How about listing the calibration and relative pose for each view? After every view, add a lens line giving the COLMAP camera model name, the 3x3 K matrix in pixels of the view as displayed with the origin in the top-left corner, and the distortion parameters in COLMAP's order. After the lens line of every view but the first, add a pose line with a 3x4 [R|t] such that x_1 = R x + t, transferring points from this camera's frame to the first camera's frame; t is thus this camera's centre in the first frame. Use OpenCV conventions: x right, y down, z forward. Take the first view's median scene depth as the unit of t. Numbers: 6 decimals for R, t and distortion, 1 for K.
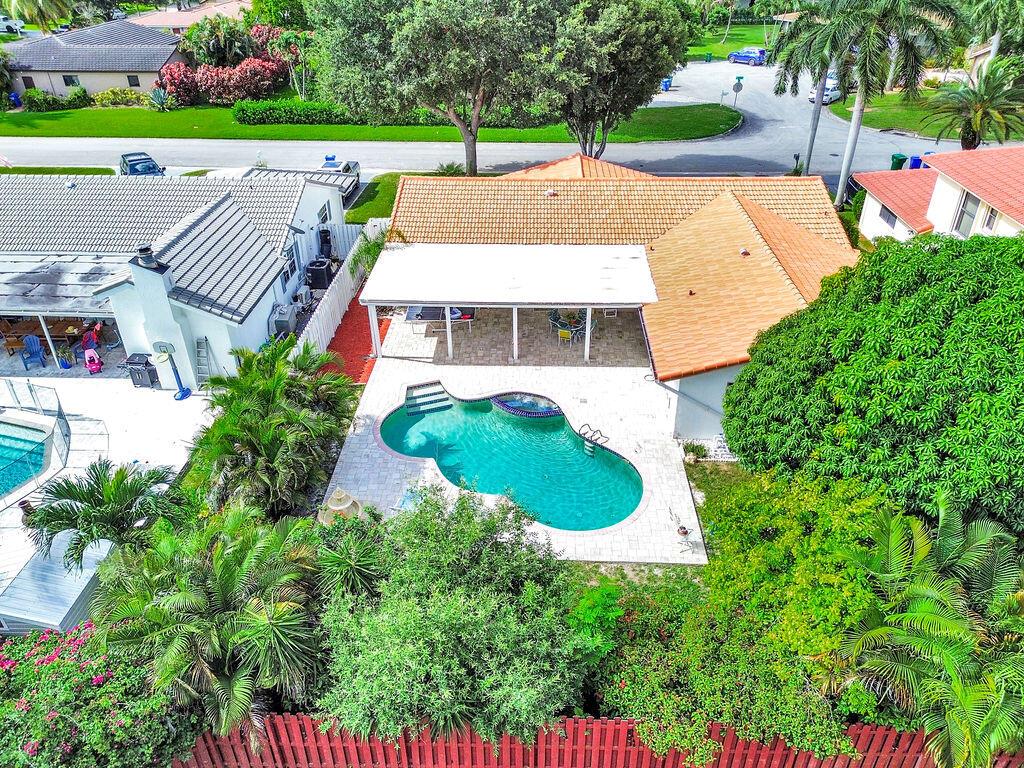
lens RADIAL K [[744.3, 0, 512.0], [0, 744.3, 384.0], [0, 0, 1]] dist [0.045603, -0.000869]
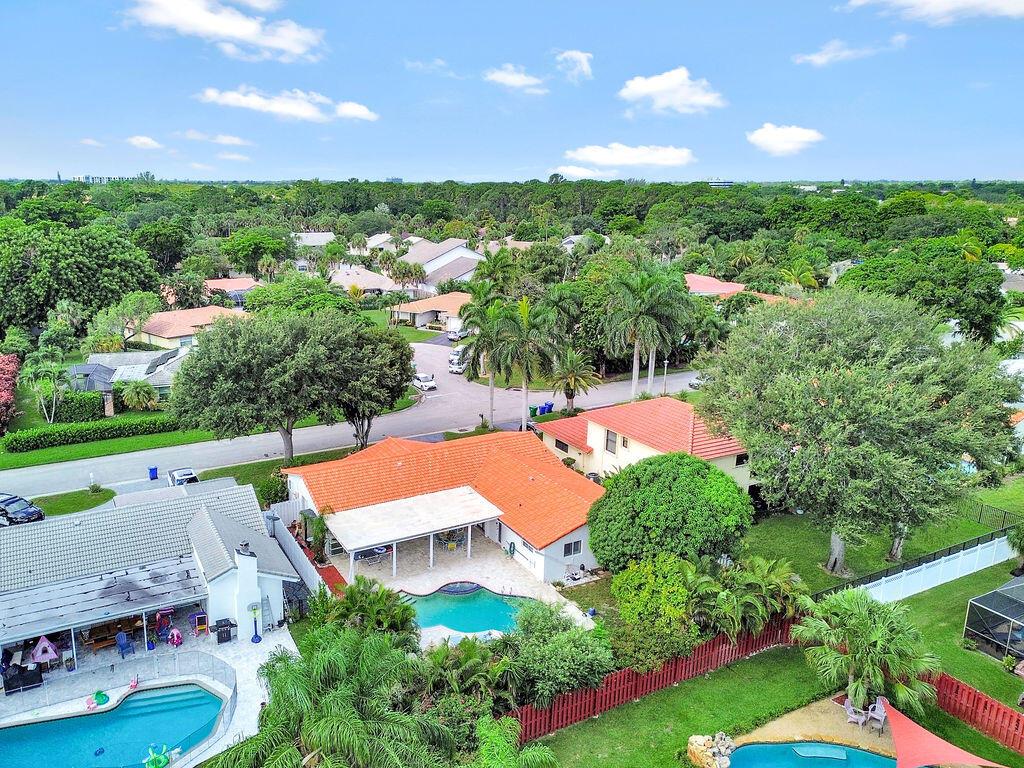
lens RADIAL K [[744.3, 0, 512.0], [0, 744.3, 384.0], [0, 0, 1]] dist [0.045603, -0.000869]
pose [[0.851591, -0.112410, 0.512012, -0.708264], [0.265258, 0.934864, -0.235940, 0.027584], [-0.452139, 0.336740, 0.825940, -0.627053]]
